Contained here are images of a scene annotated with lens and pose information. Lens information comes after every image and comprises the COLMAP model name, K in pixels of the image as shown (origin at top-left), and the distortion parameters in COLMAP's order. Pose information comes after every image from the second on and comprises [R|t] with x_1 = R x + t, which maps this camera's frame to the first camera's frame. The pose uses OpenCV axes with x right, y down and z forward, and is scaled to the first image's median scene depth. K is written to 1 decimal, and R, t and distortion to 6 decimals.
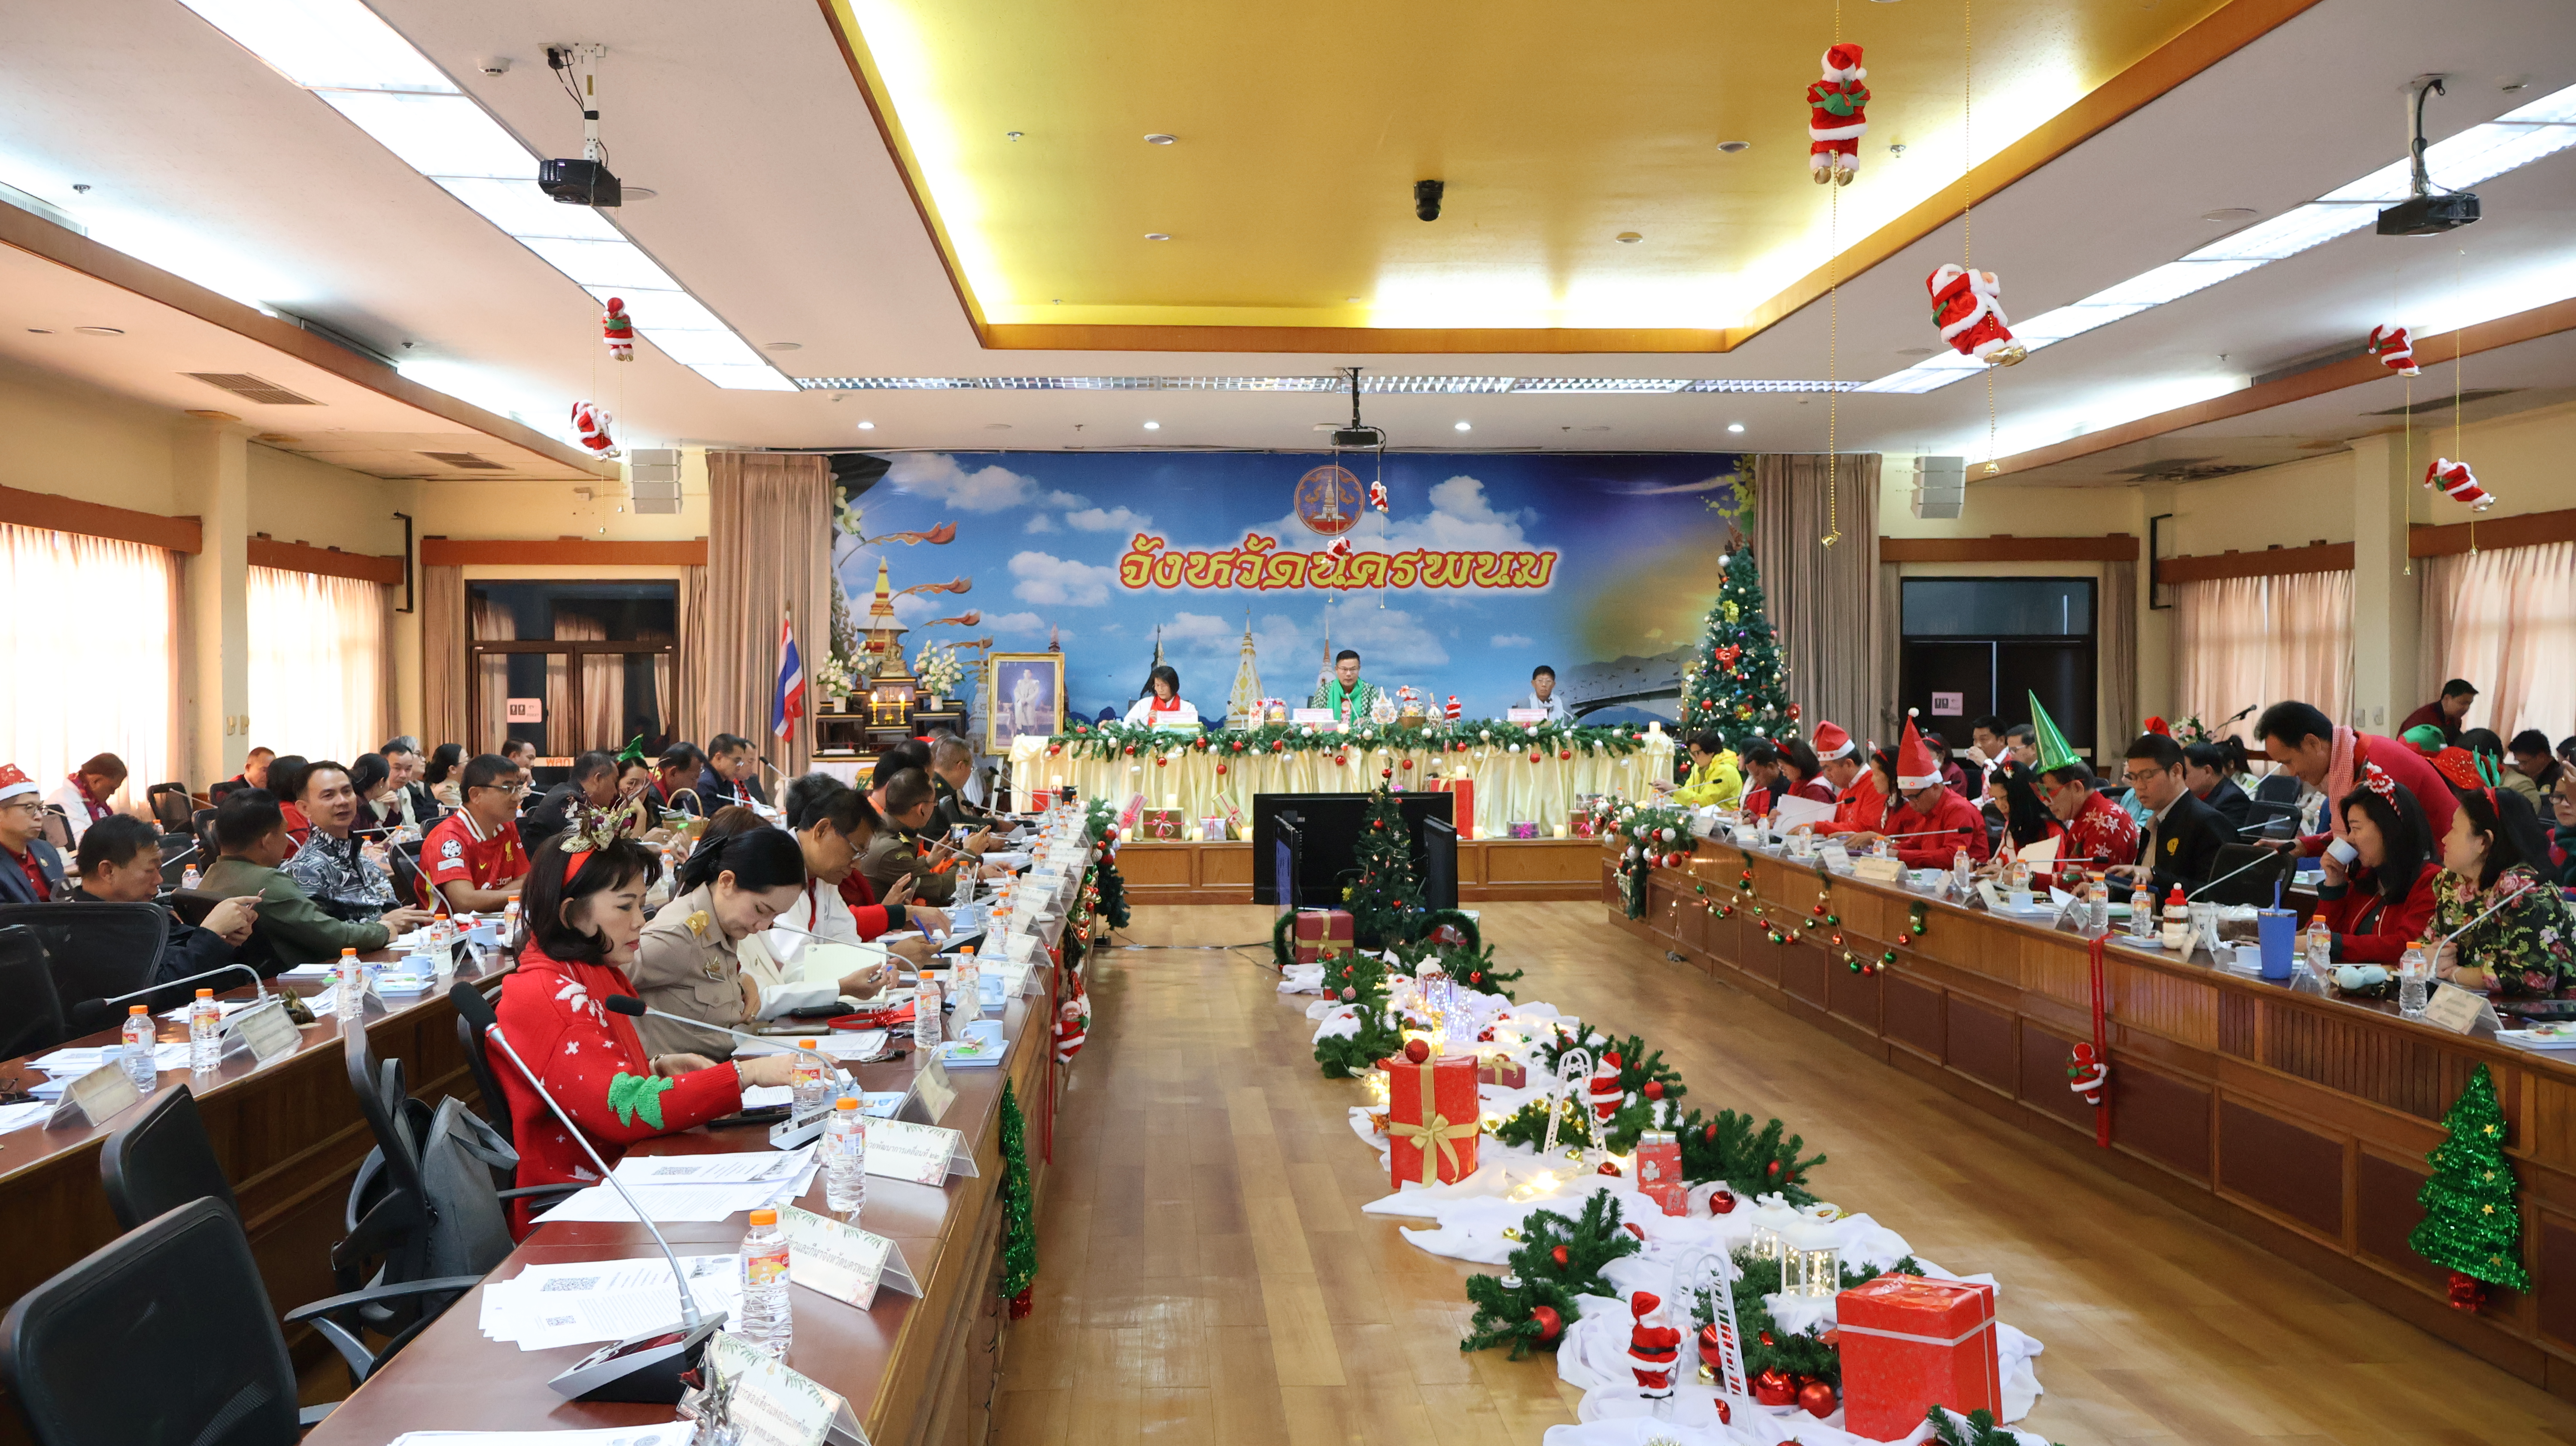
lens RADIAL K [[2120.6, 0, 1288.0], [0, 2120.6, 723.0], [0, 0, 1]] dist [-0.014619, 0.011043]
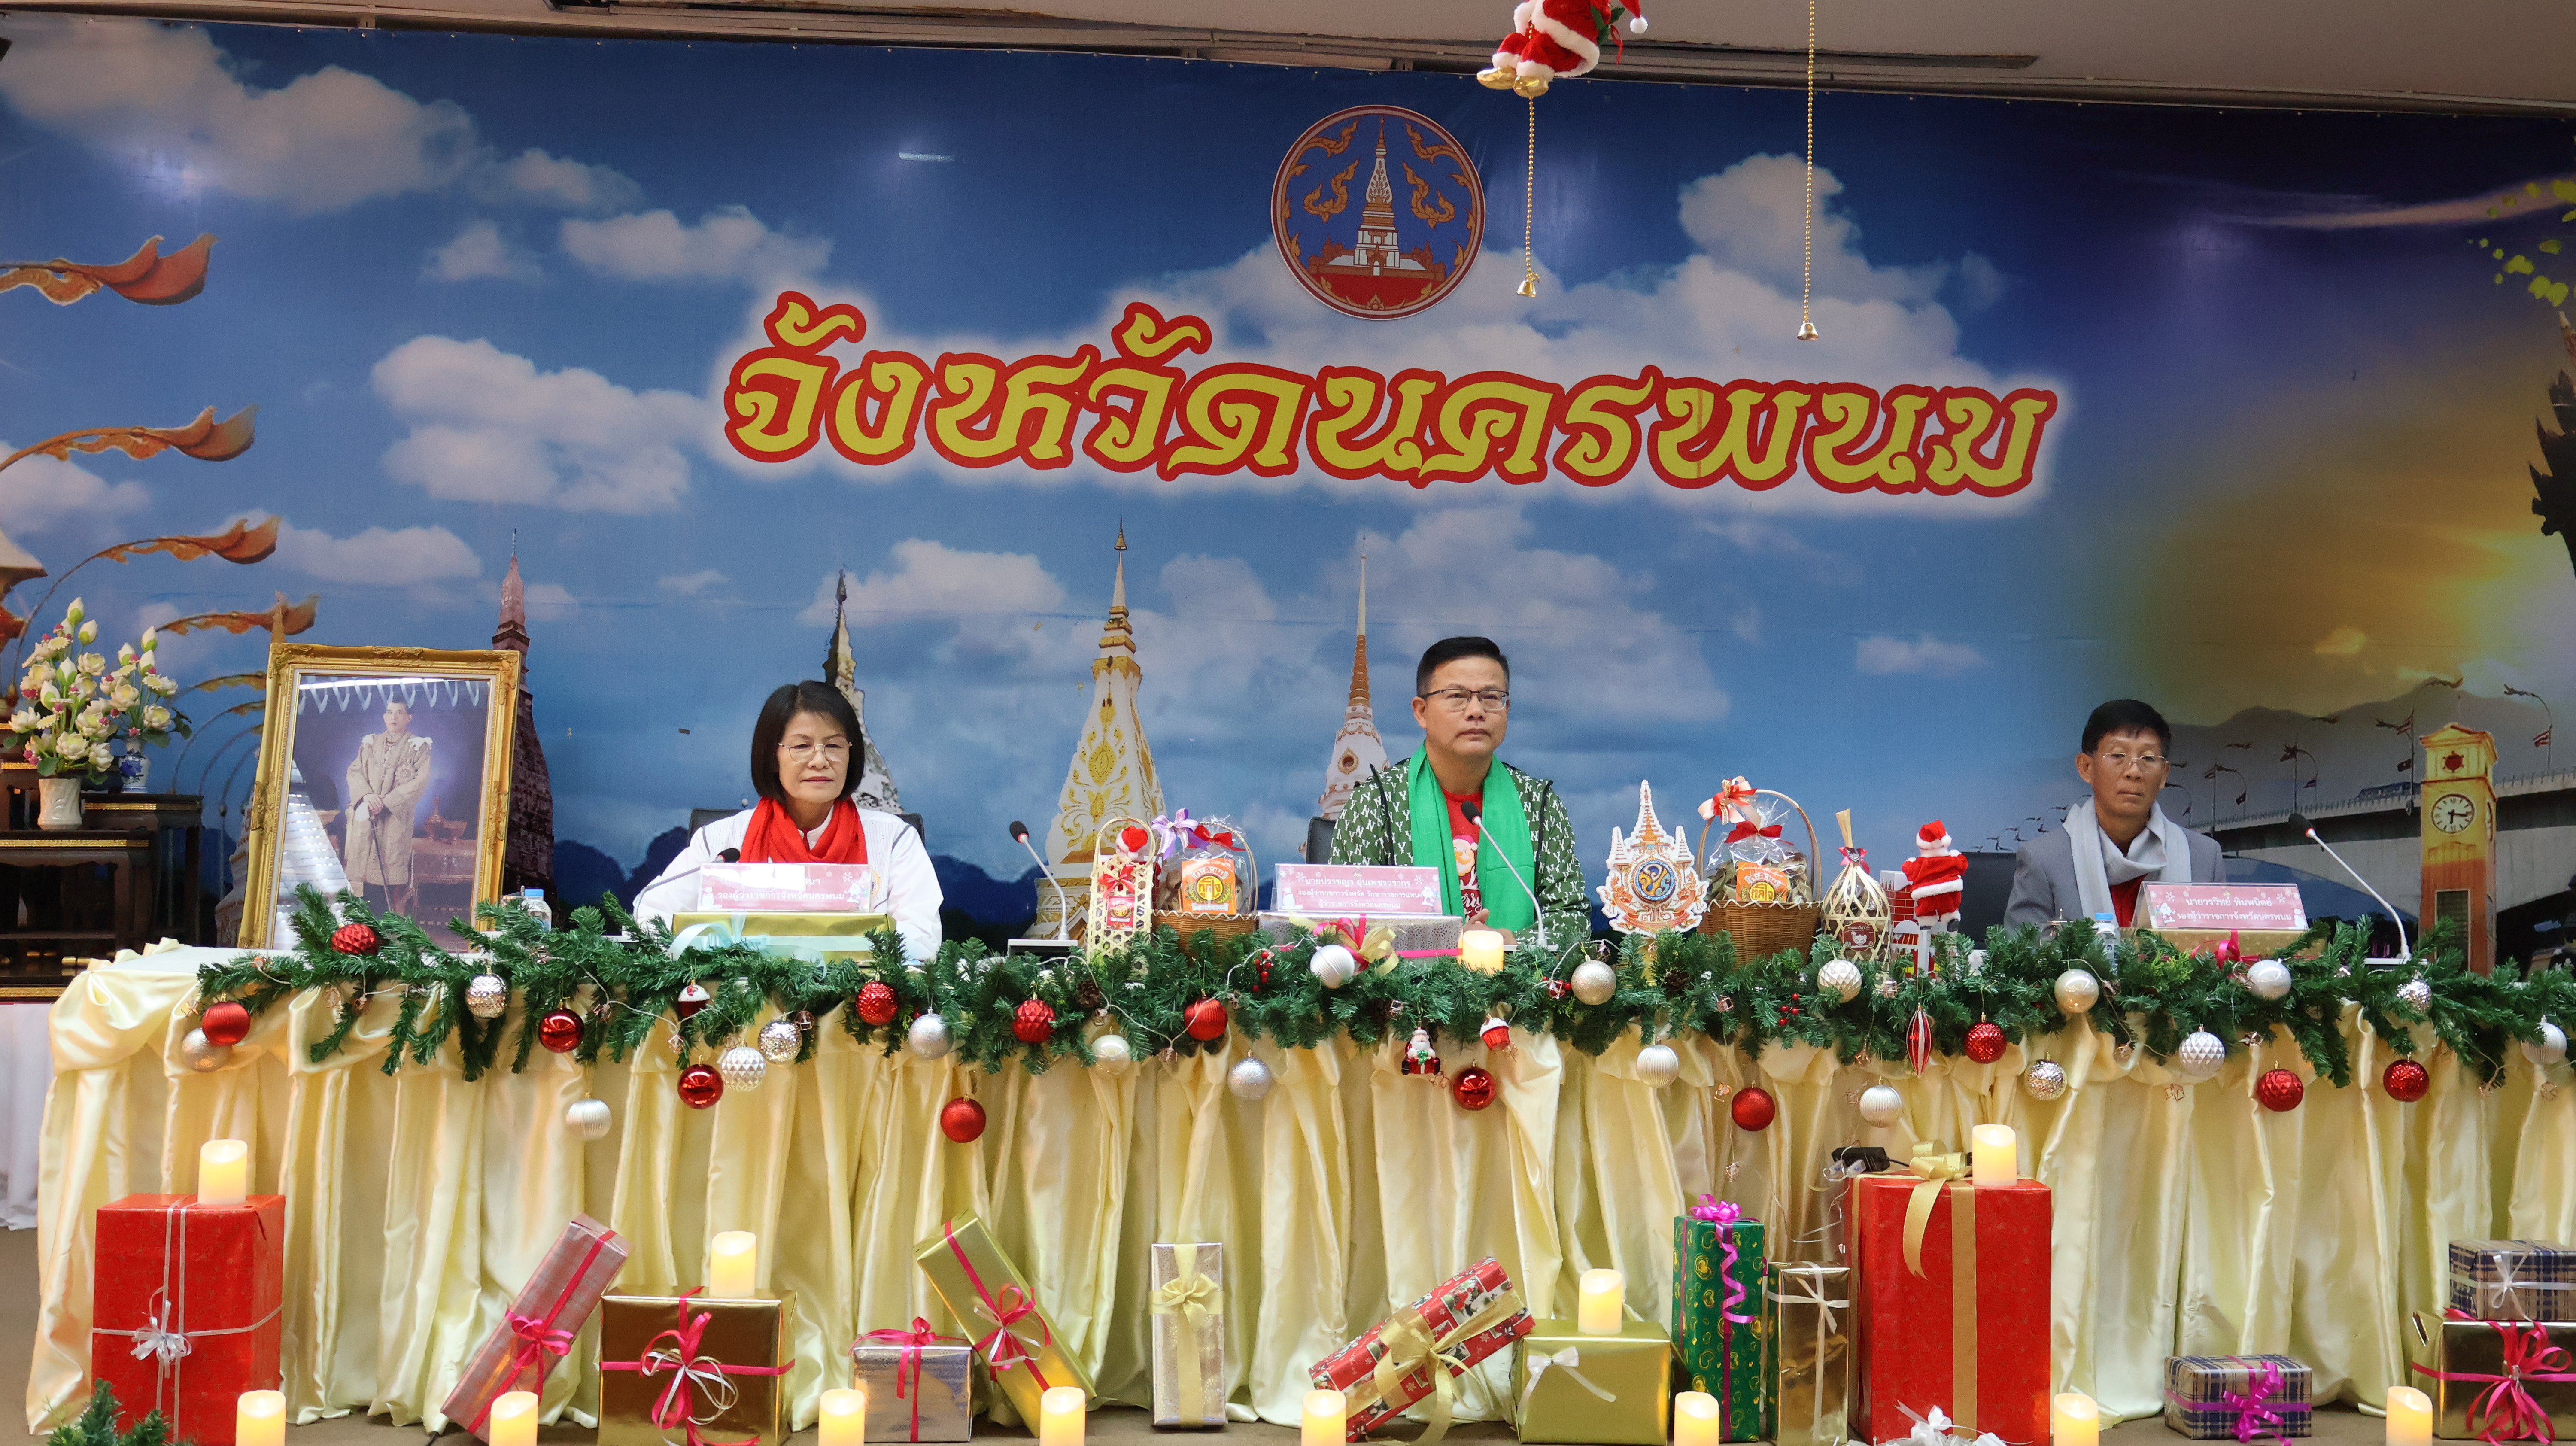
lens RADIAL K [[2769.0, 0, 1292.4], [0, 2769.0, 728.9], [0, 0, 1]] dist [-0.001387, -0.014392]
pose [[0.999301, 0.023196, 0.029322, -0.004401], [-0.022013, 0.998956, -0.040026, -0.007858], [-0.030219, 0.039353, 0.998768, 0.579010]]
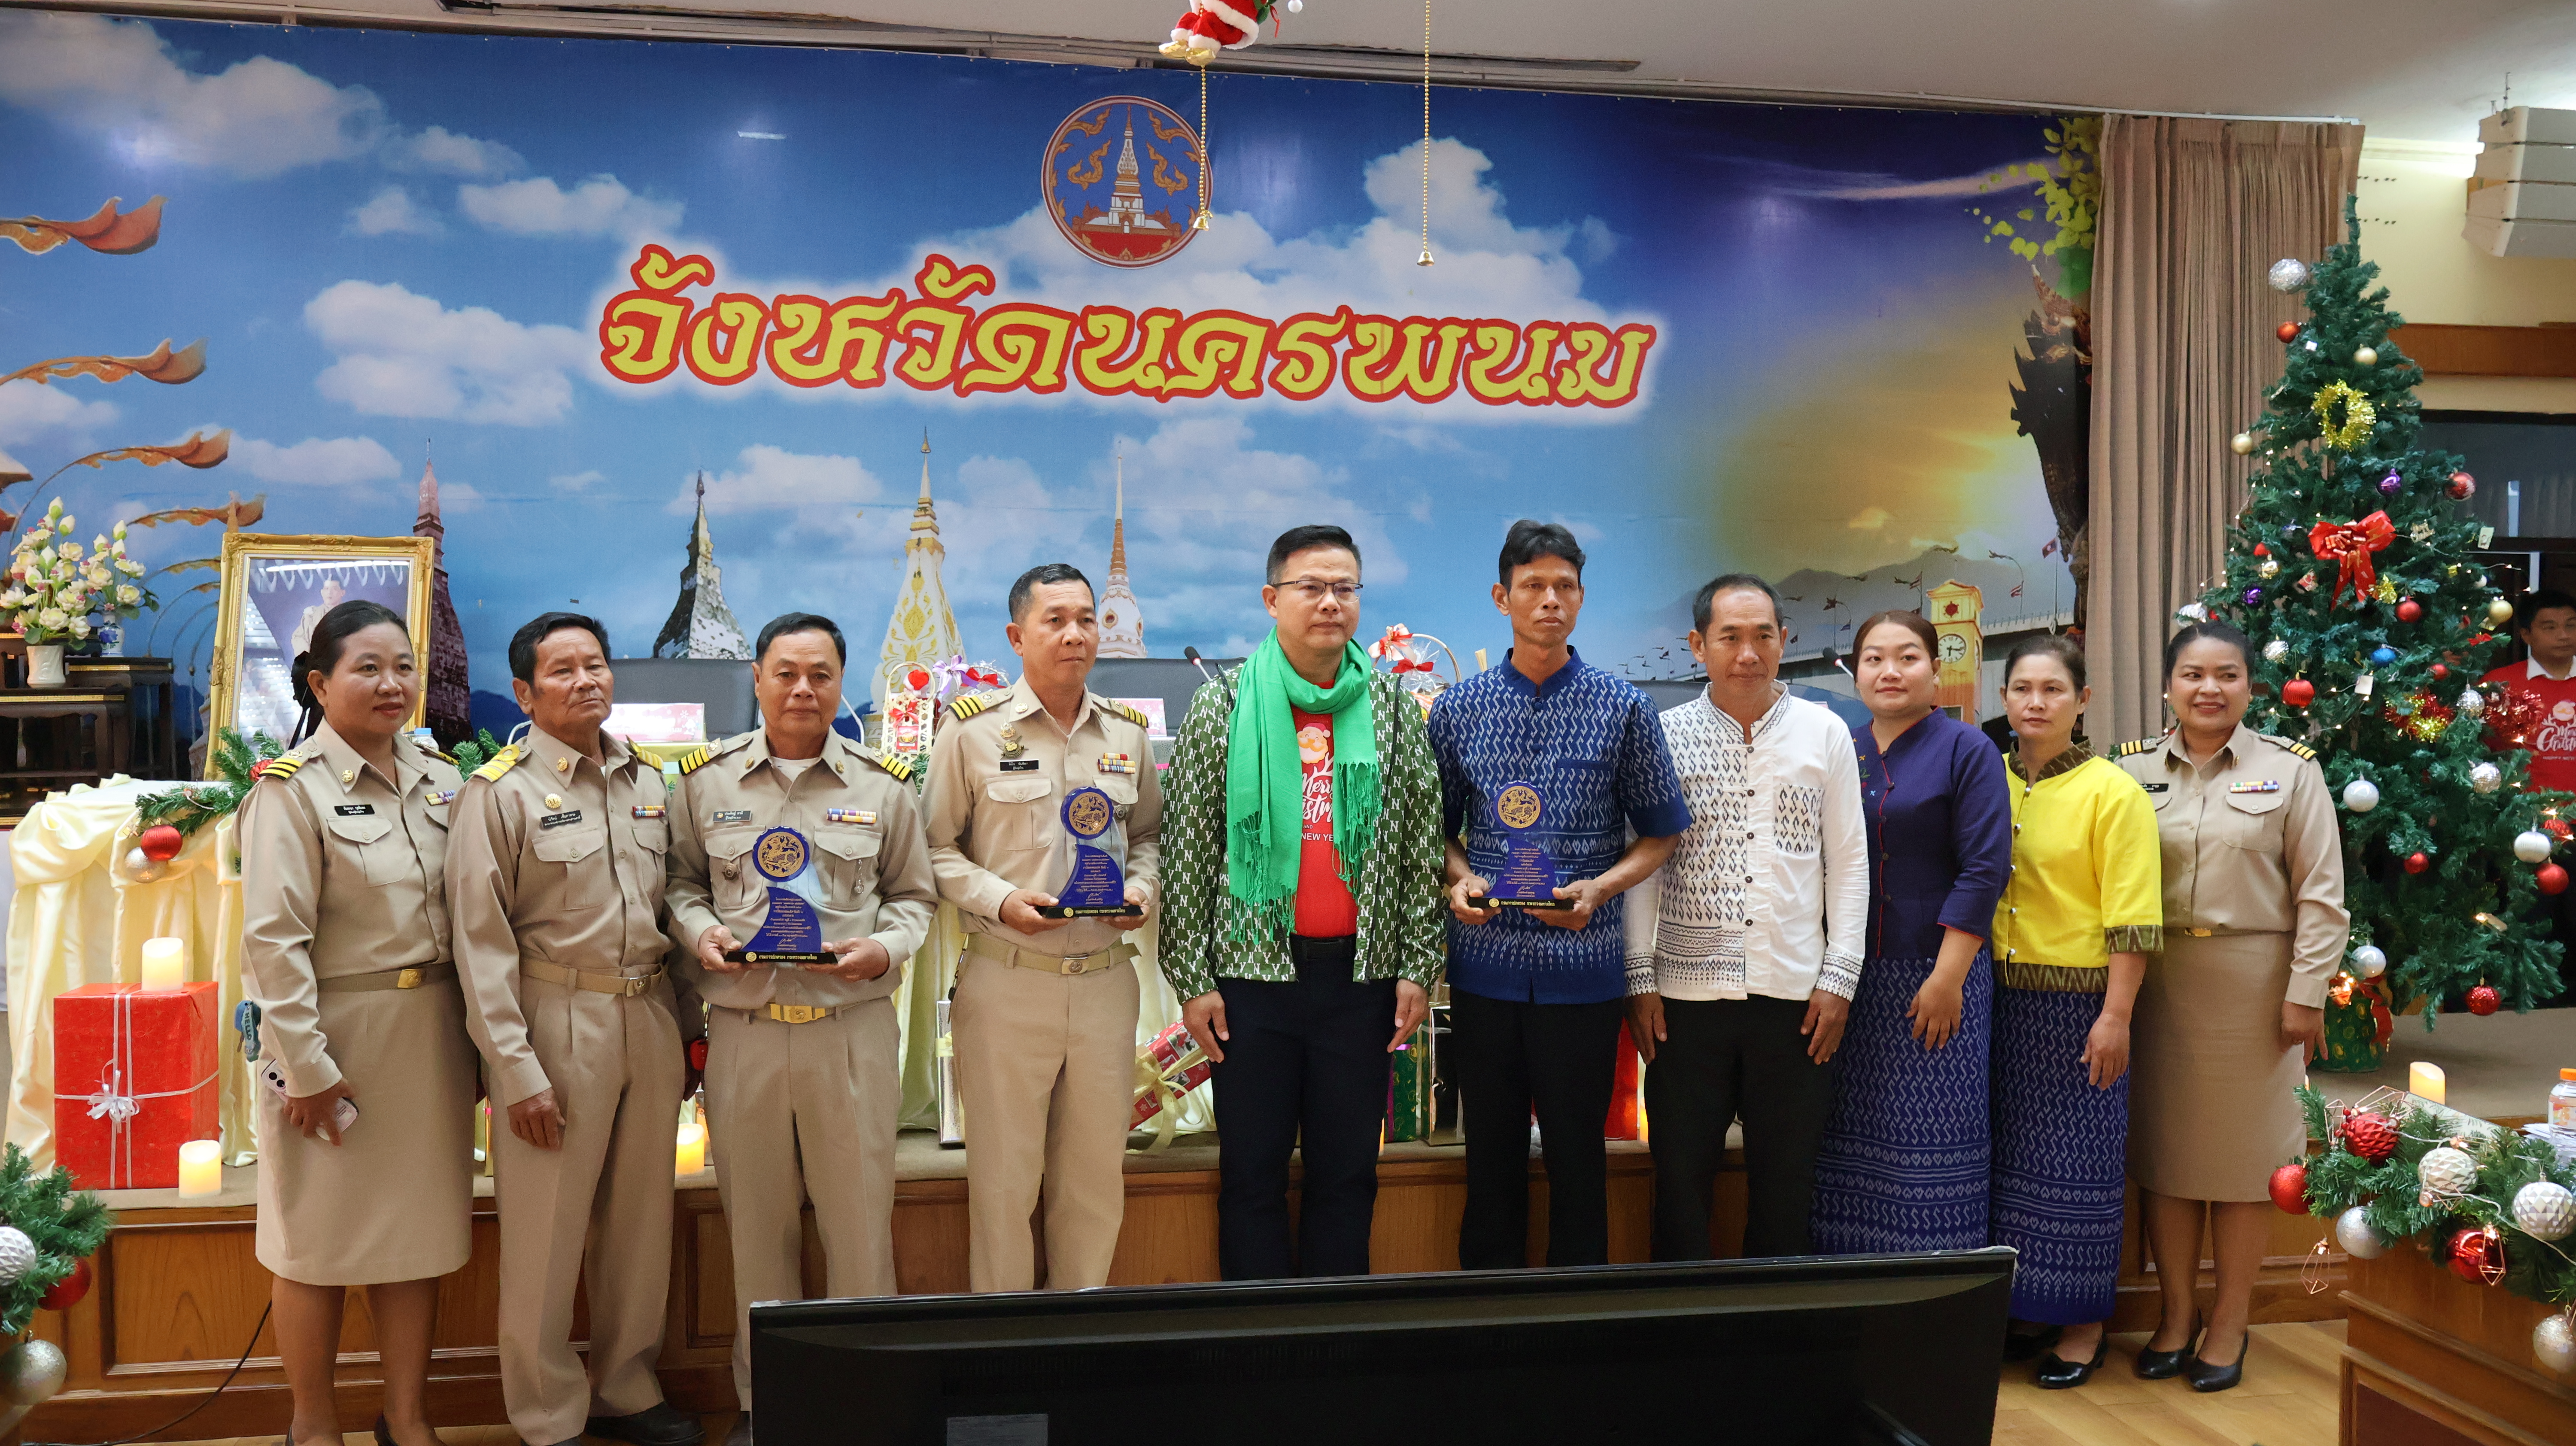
lens RADIAL K [[2120.6, 0, 1288.0], [0, 2120.6, 723.0], [0, 0, 1]] dist [-0.014619, 0.011043]
pose [[0.992960, 0.004755, 0.118351, 0.002337], [-0.006893, 0.999820, 0.017663, -0.007272], [-0.118246, -0.018355, 0.992815, 0.587776]]
